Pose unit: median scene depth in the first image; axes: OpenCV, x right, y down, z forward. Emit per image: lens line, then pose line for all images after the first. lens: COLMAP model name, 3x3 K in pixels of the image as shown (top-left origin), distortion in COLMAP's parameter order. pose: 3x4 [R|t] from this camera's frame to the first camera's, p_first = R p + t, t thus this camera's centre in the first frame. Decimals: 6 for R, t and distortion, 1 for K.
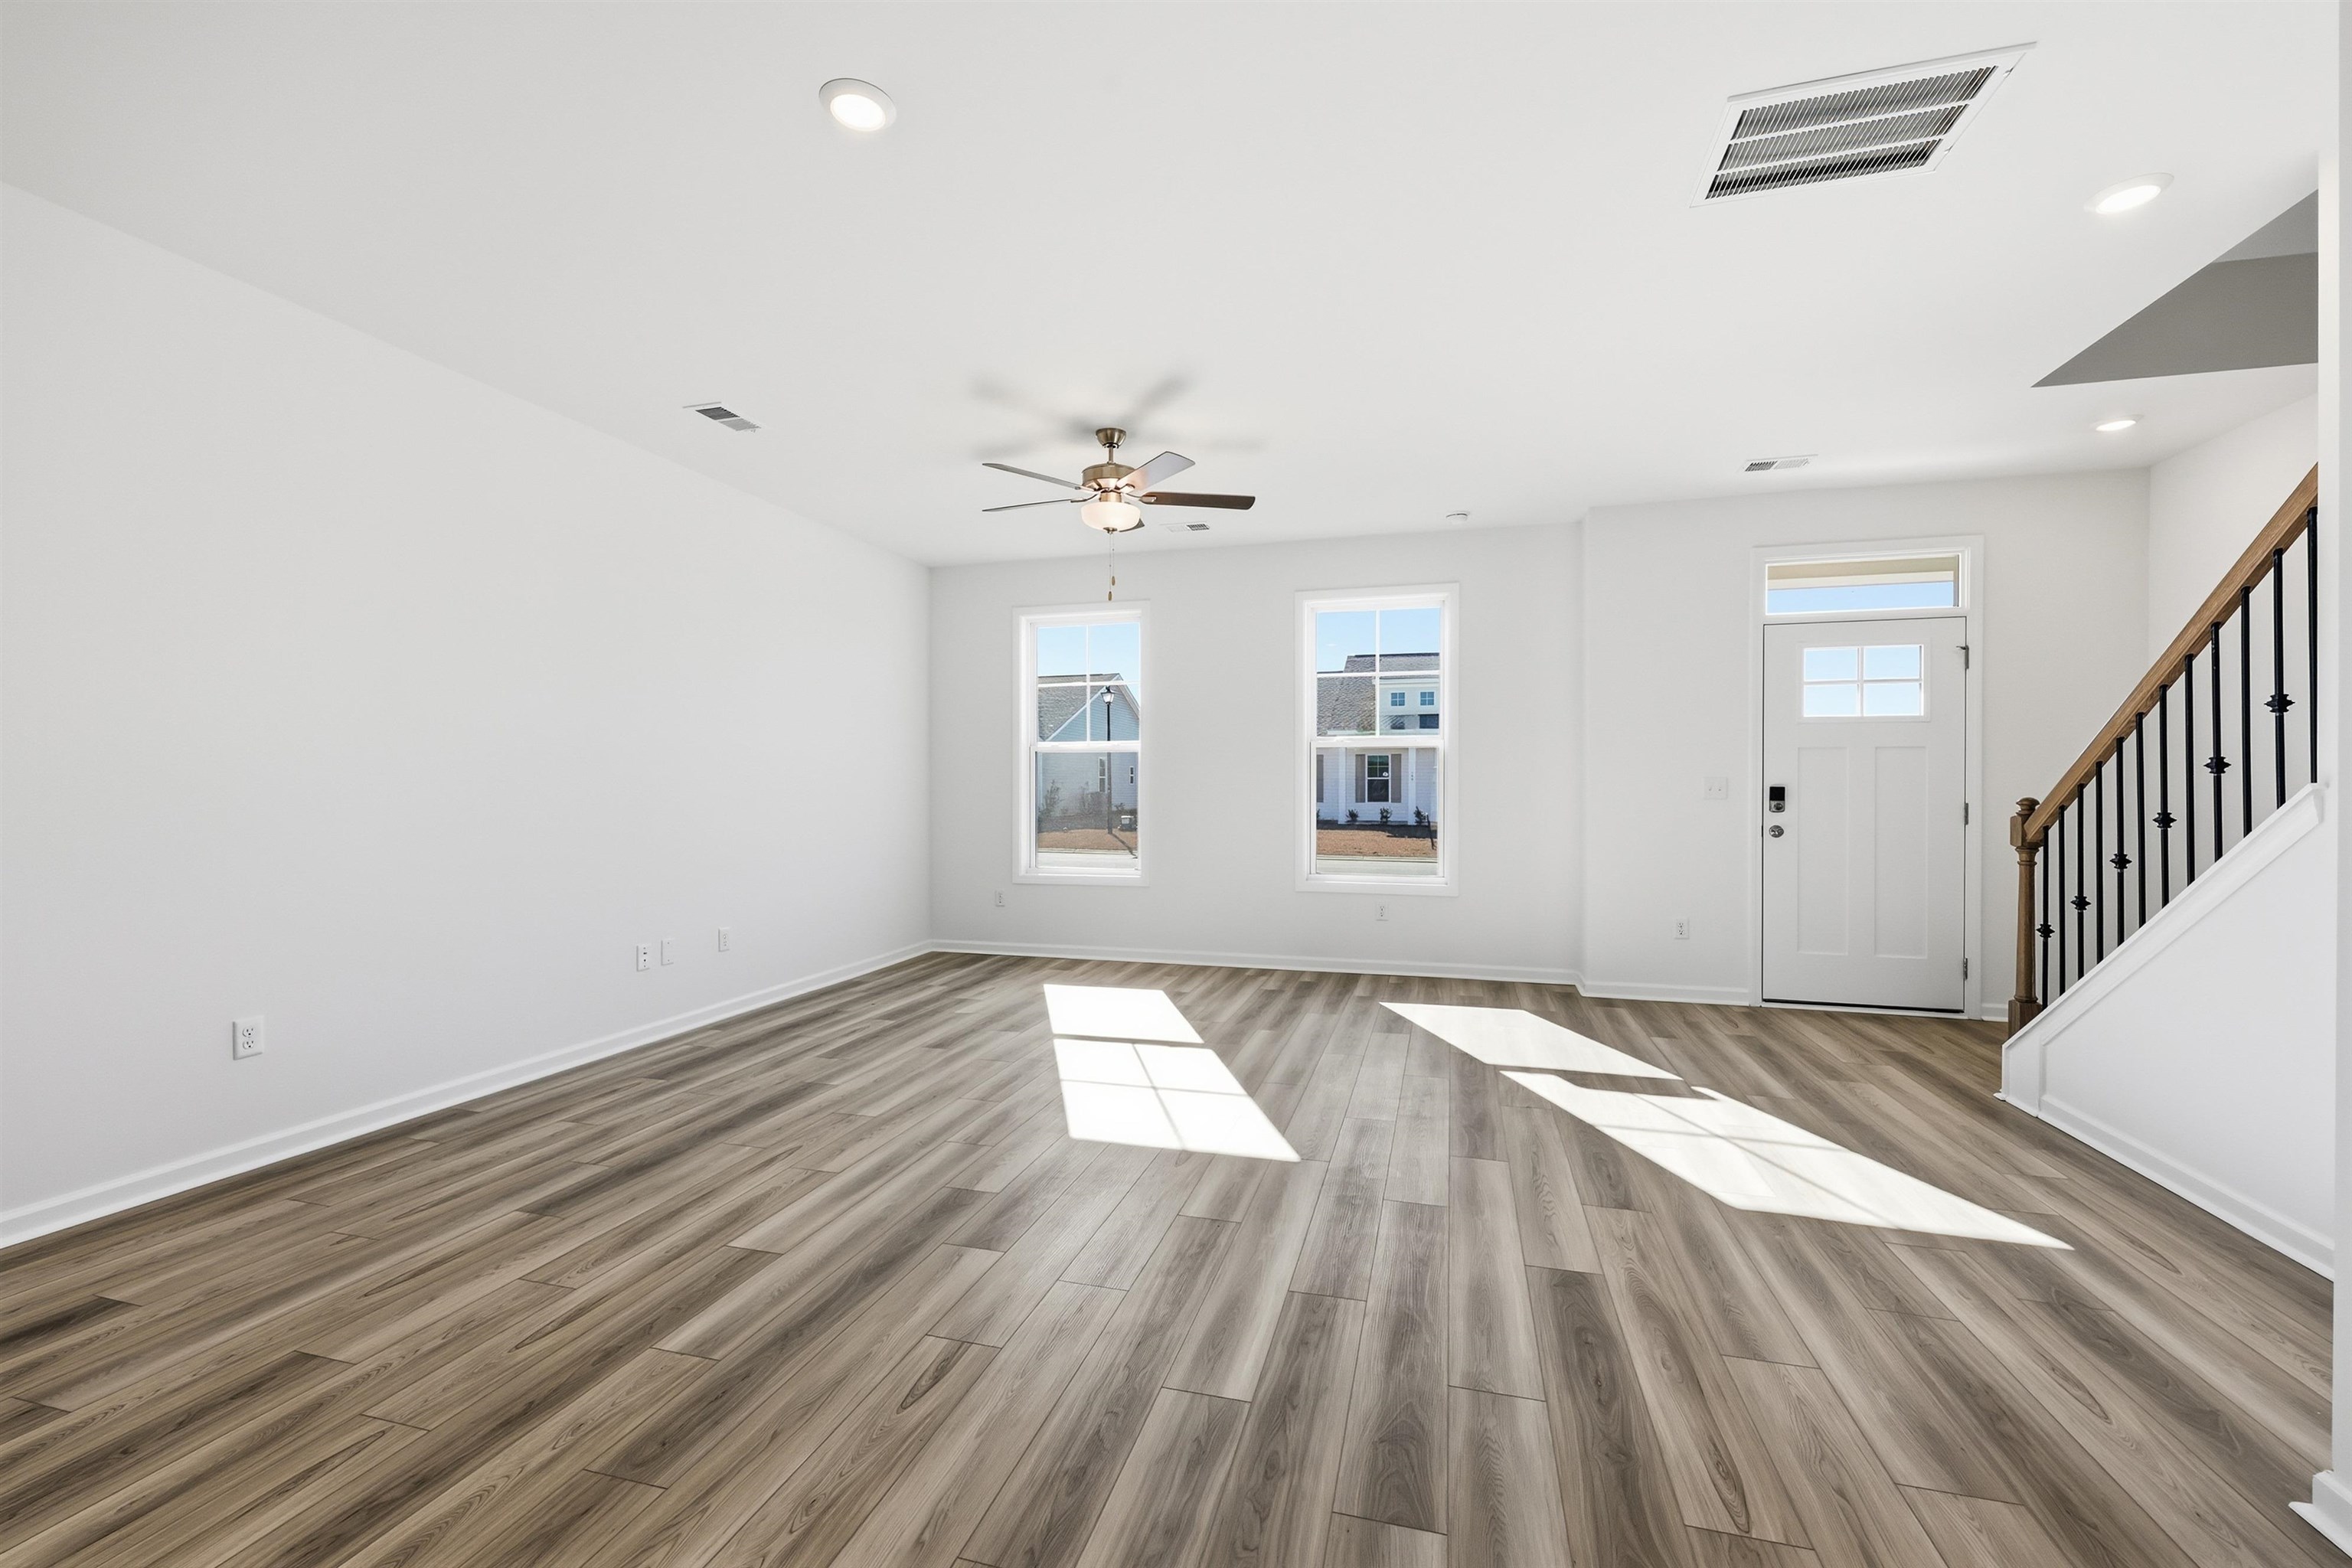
lens RADIAL K [[951.9, 0, 1180.4], [0, 951.9, 783.2], [0, 0, 1]] dist [0.001118, -0.000411]
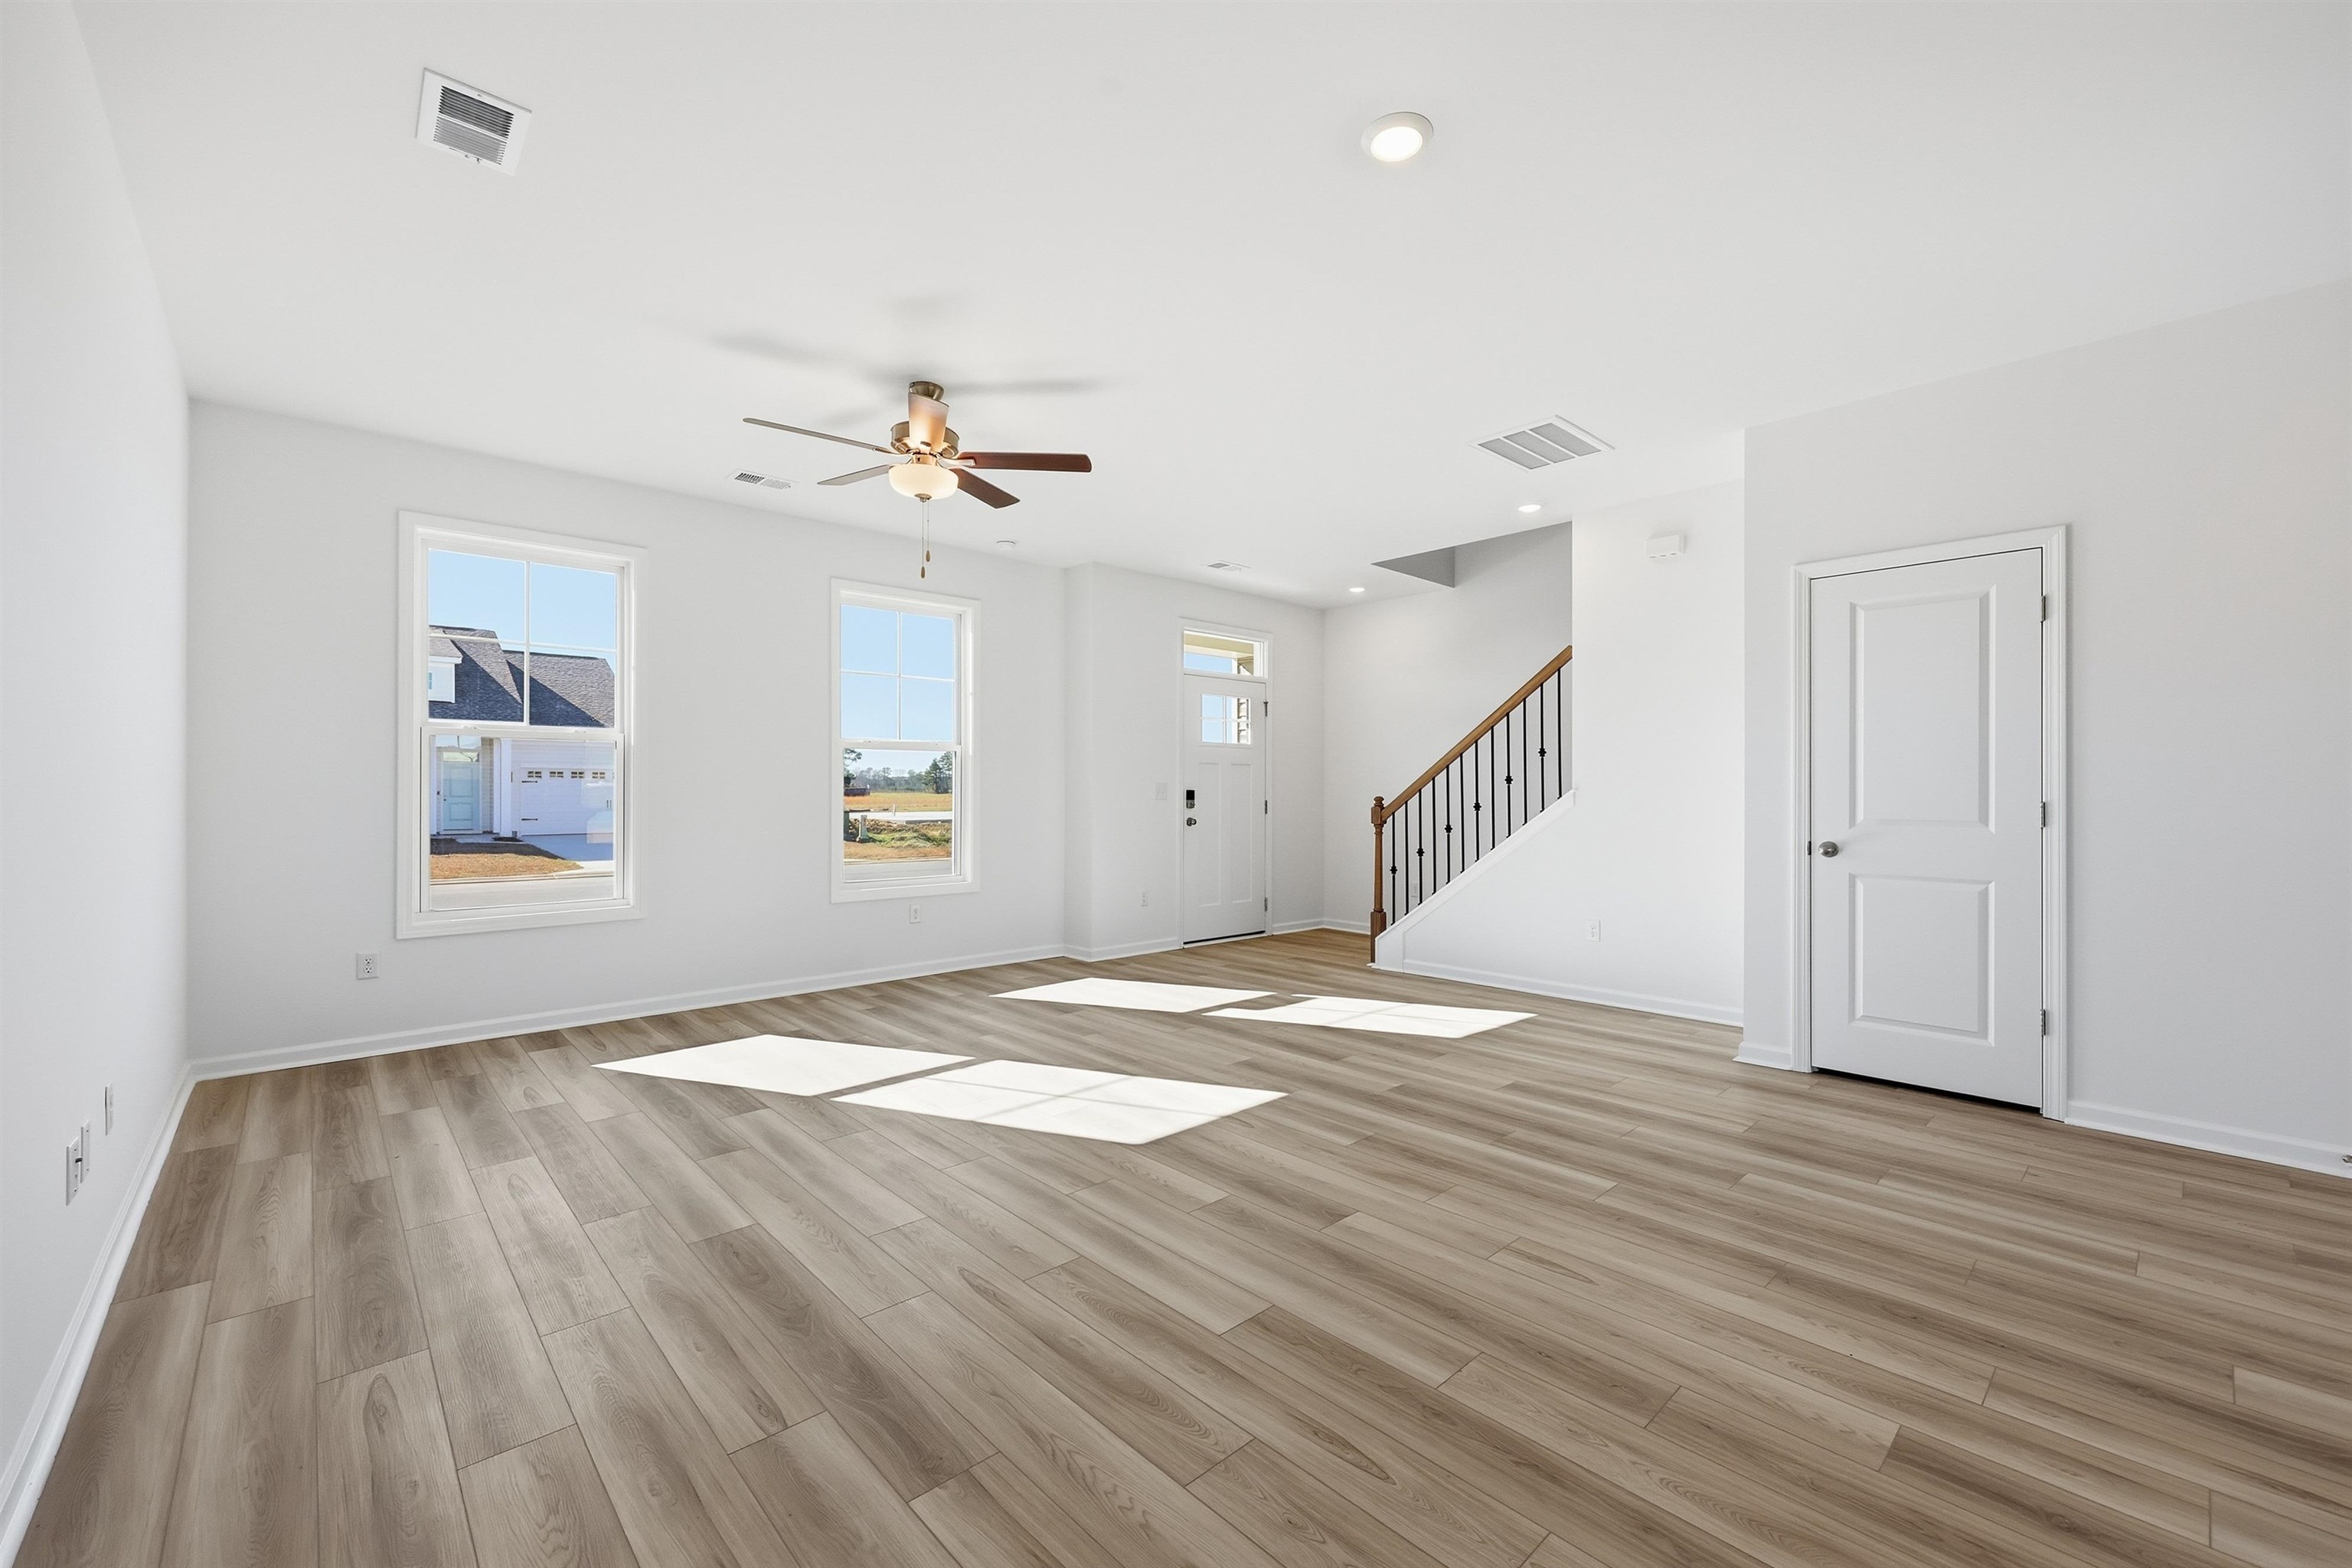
lens RADIAL K [[951.9, 0, 1168.5], [0, 951.9, 782.3], [0, 0, 1]] dist [0.001118, -0.000411]
pose [[0.522095, 0.008832, 0.852841, -0.704918], [-0.004752, 0.999961, -0.007446, 0.003058], [-0.852874, -0.000165, 0.522117, 0.347248]]
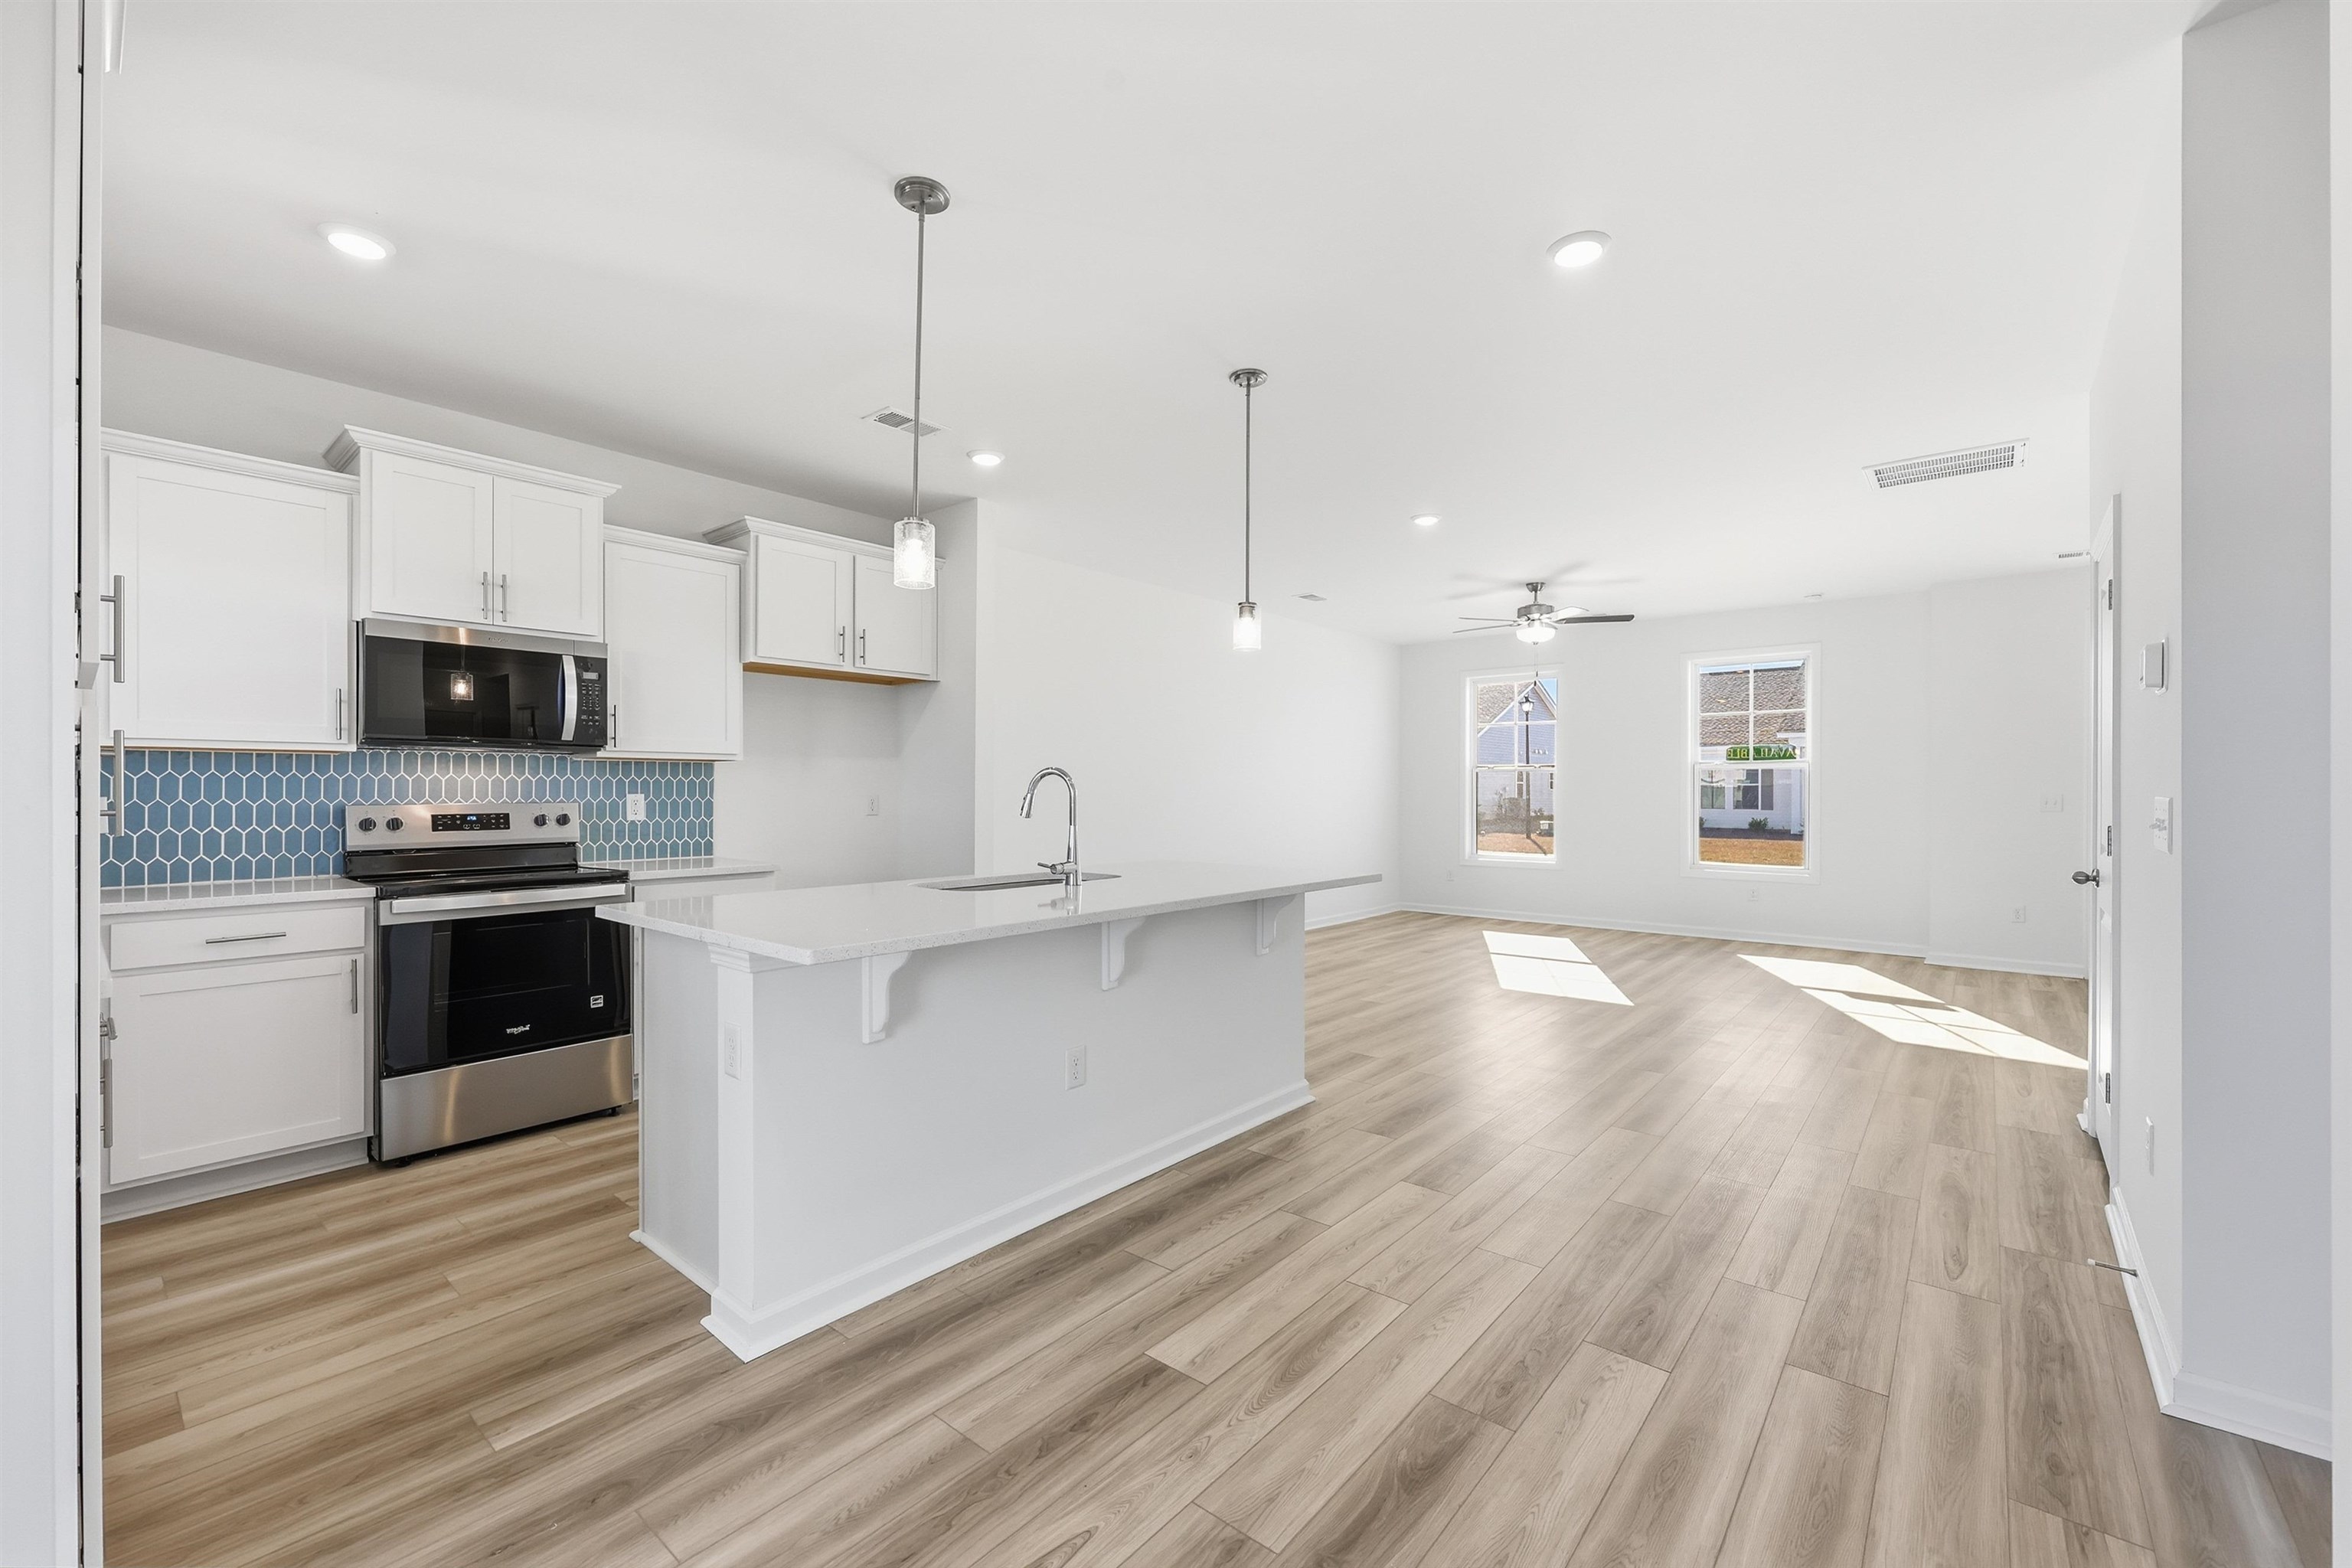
lens RADIAL K [[951.9, 0, 1167.0], [0, 951.9, 786.9], [0, 0, 1]] dist [0.001118, -0.000411]
pose [[0.907140, 0.002076, -0.420823, 0.041780], [-0.002210, 0.999998, 0.000170, -0.017832], [0.420822, 0.000776, 0.907143, -0.754374]]
